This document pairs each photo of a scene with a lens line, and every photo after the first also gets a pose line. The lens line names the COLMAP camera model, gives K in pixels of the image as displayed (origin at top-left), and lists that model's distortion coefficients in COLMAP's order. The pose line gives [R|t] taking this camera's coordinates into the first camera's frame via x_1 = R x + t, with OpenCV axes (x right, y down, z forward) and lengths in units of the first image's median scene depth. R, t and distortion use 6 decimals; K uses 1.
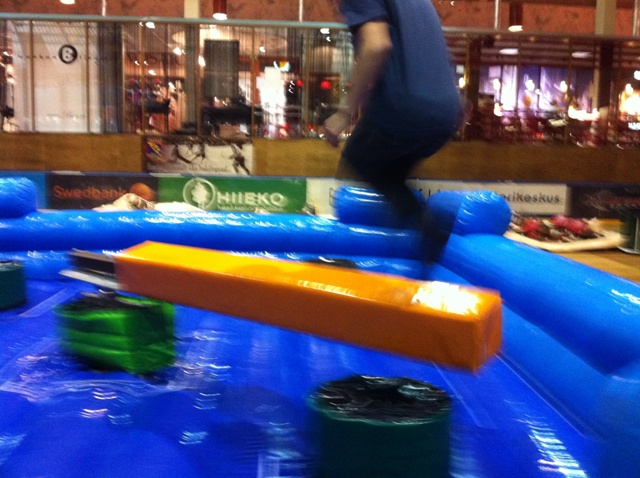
lens RADIAL K [[617.1, 0, 316.1], [0, 617.1, 237.5], [0, 0, 1]] dist [0.070391, -0.221587]
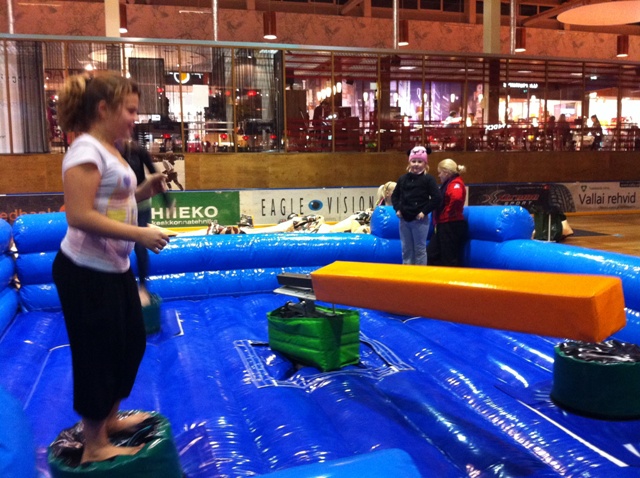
lens RADIAL K [[617.1, 0, 316.1], [0, 617.1, 237.5], [0, 0, 1]] dist [0.070391, -0.221587]
pose [[0.971126, -0.062020, 0.230367, -0.133928], [0.063271, 0.997994, 0.001961, -0.009933], [-0.230026, 0.012671, 0.973102, -0.046761]]
